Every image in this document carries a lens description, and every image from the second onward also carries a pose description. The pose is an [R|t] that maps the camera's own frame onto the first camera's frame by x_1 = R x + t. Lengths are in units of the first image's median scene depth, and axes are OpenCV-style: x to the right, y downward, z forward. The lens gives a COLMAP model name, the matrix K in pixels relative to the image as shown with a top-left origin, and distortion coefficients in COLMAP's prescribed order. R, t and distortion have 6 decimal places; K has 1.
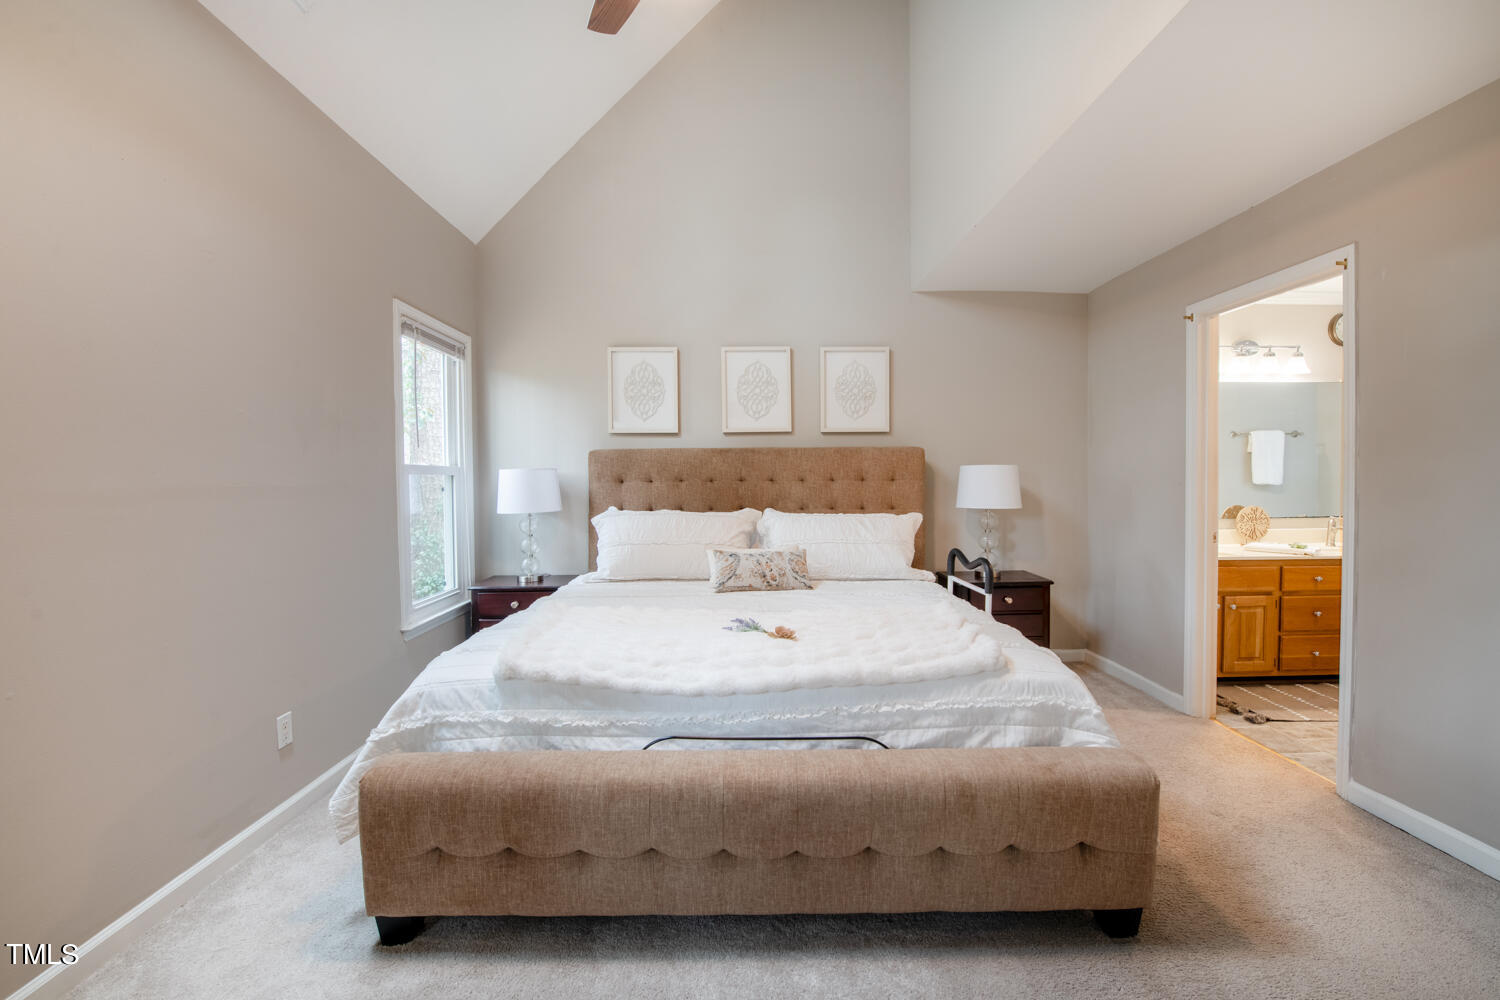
lens RADIAL K [[628.3, 0, 760.8], [0, 628.3, 479.4], [0, 0, 1]] dist [-0.010102, -0.000300]
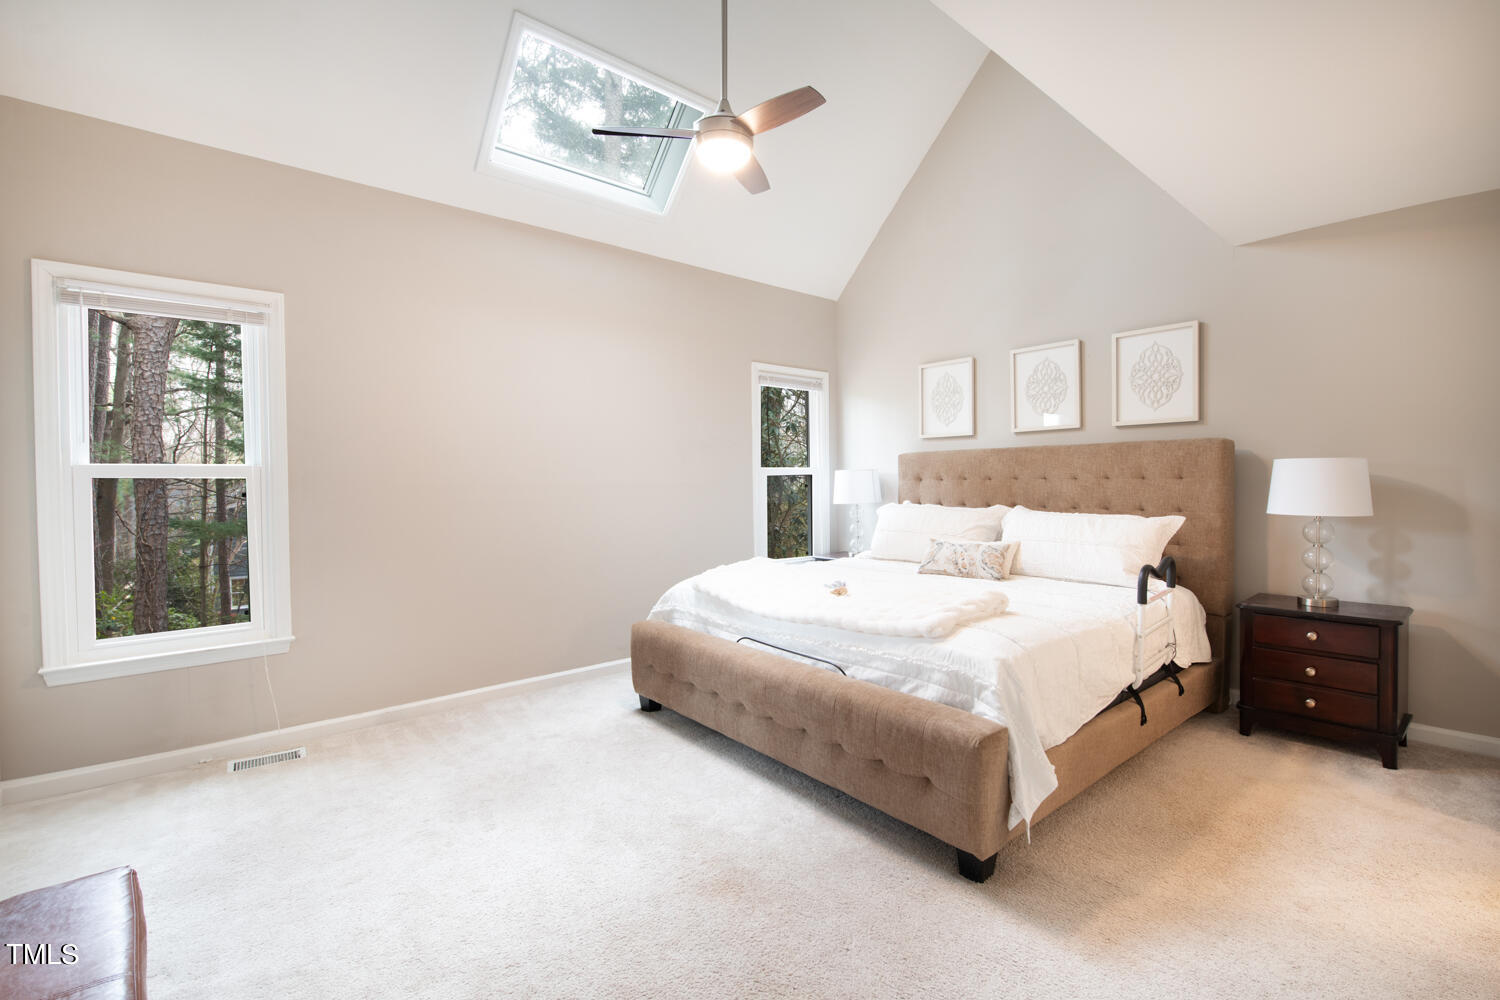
lens RADIAL K [[663.1, 0, 747.8], [0, 663.1, 494.8], [0, 0, 1]] dist [-0.015083, -0.001288]
pose [[0.624848, 0.016926, -0.780563, 0.695159], [0.002310, 0.999721, 0.023527, 0.001631], [0.780743, -0.016503, 0.624634, -0.033985]]
